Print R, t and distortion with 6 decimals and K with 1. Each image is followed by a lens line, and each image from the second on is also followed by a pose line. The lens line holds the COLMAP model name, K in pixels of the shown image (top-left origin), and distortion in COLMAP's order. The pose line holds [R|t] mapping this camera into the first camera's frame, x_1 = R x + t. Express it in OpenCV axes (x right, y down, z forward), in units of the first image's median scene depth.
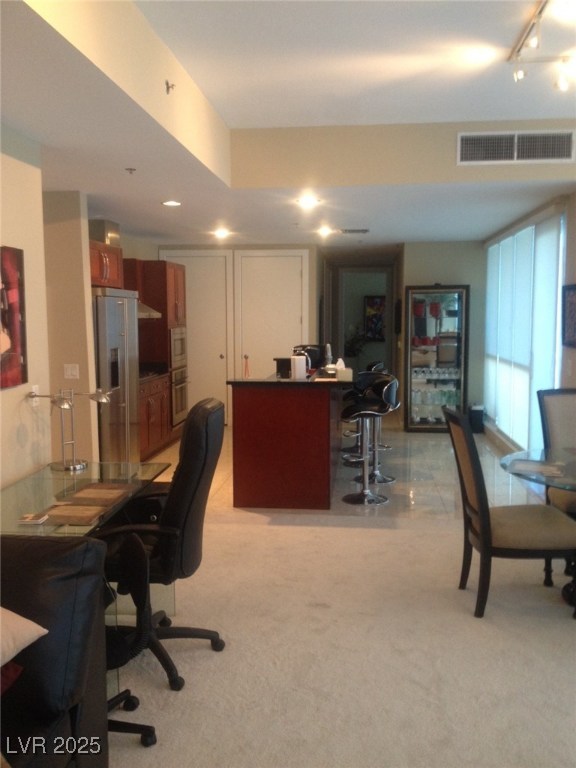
lens RADIAL K [[719.6, 0, 288.0], [0, 719.6, 384.0], [0, 0, 1]] dist [0.107195, -0.232480]
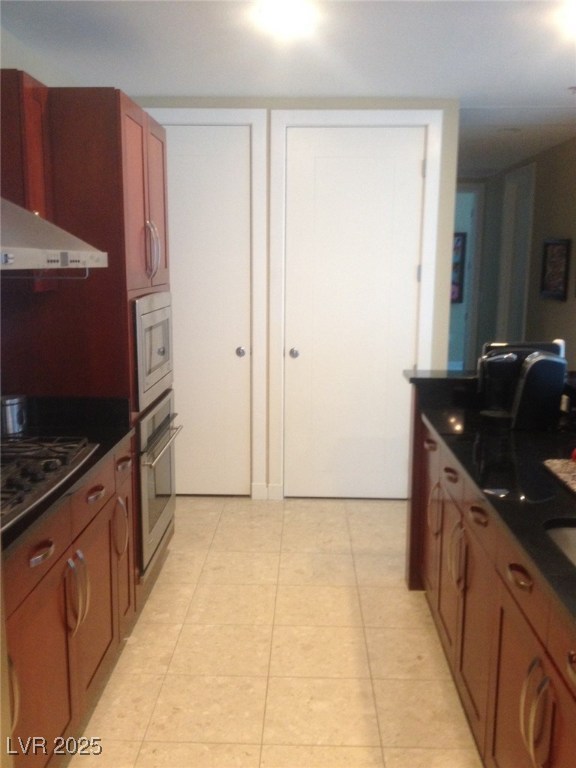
lens RADIAL K [[719.6, 0, 288.0], [0, 719.6, 384.0], [0, 0, 1]] dist [0.107195, -0.232480]
pose [[0.996986, -0.003172, 0.077510, -0.124349], [-0.002535, 0.997298, 0.073421, -0.065840], [-0.077534, -0.073396, 0.994284, 0.690714]]
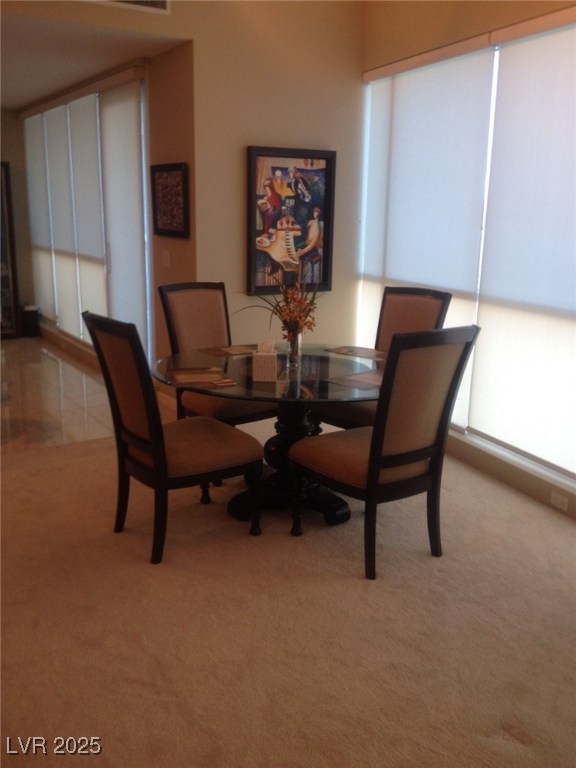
lens RADIAL K [[719.6, 0, 288.0], [0, 719.6, 384.0], [0, 0, 1]] dist [0.107195, -0.232480]
pose [[0.785591, -0.123763, 0.606242, -0.046013], [0.035796, 0.987241, 0.155157, -0.002290], [-0.617709, -0.100189, 0.779998, 0.132123]]
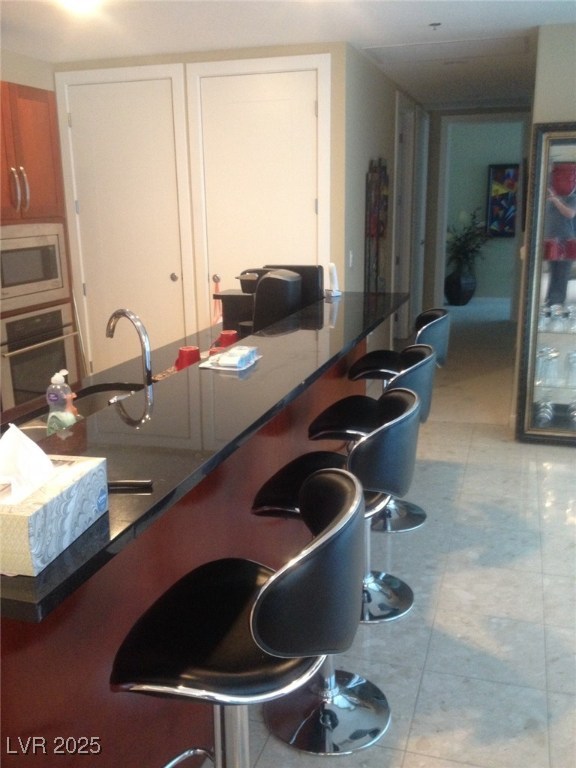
lens RADIAL K [[719.6, 0, 288.0], [0, 719.6, 384.0], [0, 0, 1]] dist [0.107195, -0.232480]
pose [[0.979996, 0.040061, -0.194943, 0.128298], [-0.009573, 0.987885, 0.154889, -0.055934], [0.198786, -0.149925, 0.968507, 0.615670]]
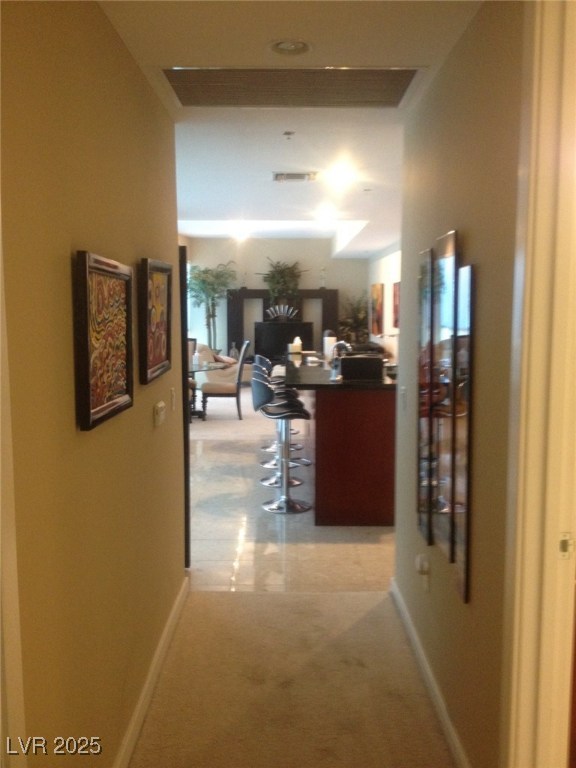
lens RADIAL K [[719.6, 0, 288.0], [0, 719.6, 384.0], [0, 0, 1]] dist [0.107195, -0.232480]
pose [[-0.995275, 0.015097, -0.095914, 0.166315], [-0.005158, 0.978221, 0.207504, -0.164920], [0.096957, 0.207019, -0.973521, 1.650230]]
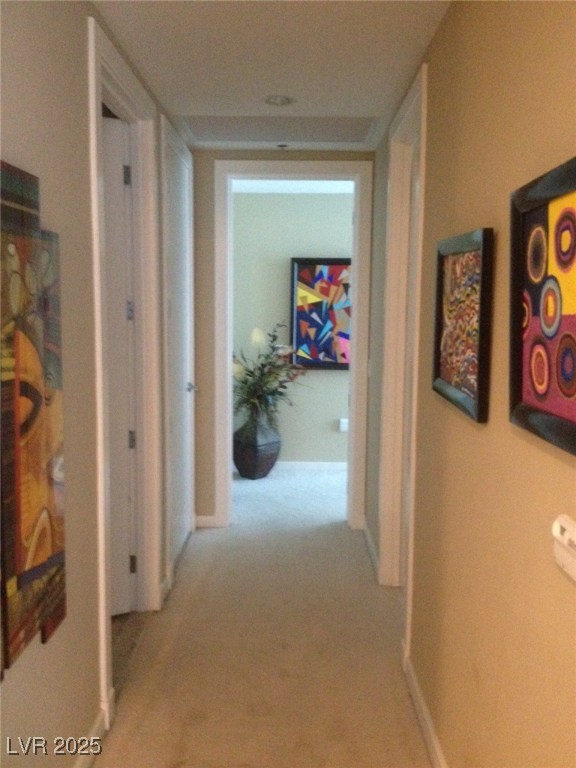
lens RADIAL K [[719.6, 0, 288.0], [0, 719.6, 384.0], [0, 0, 1]] dist [0.107195, -0.232480]
pose [[0.995040, 0.004218, 0.099390, 0.126411], [-0.005494, 0.999906, 0.012565, -0.111271], [-0.099328, -0.013049, 0.994969, 1.180058]]
